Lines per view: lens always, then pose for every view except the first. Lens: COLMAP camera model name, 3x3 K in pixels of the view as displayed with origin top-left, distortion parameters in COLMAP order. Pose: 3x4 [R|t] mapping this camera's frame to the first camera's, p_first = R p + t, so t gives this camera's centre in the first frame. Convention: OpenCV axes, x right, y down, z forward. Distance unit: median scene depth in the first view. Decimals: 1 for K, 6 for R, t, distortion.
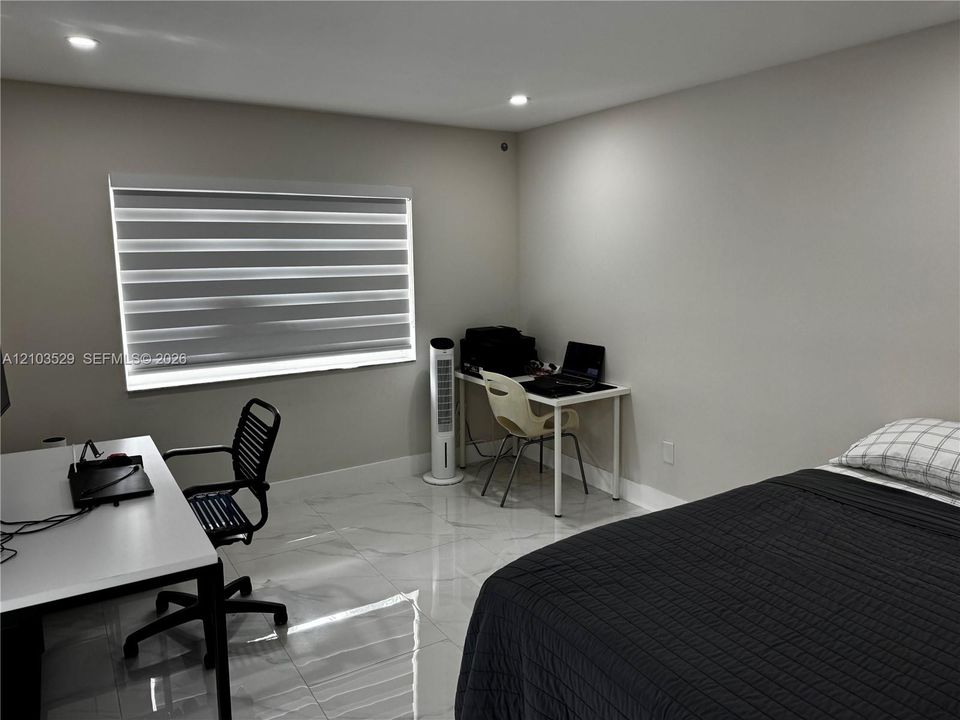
lens RADIAL K [[663.3, 0, 480.0], [0, 663.3, 360.0], [0, 0, 1]] dist [0.001247, -0.000337]
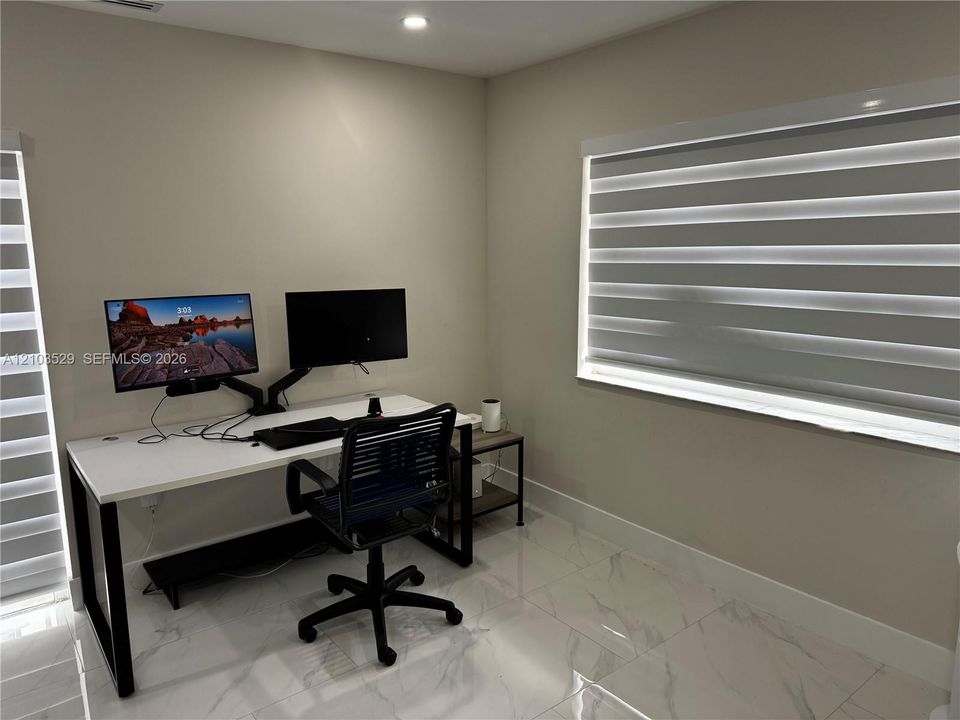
lens RADIAL K [[663.3, 0, 480.0], [0, 663.3, 360.0], [0, 0, 1]] dist [0.001247, -0.000337]
pose [[0.078808, 0.177796, -0.980907, 0.358078], [-0.144123, 0.975662, 0.165266, -0.107032], [0.986417, 0.128347, 0.102514, 0.731818]]
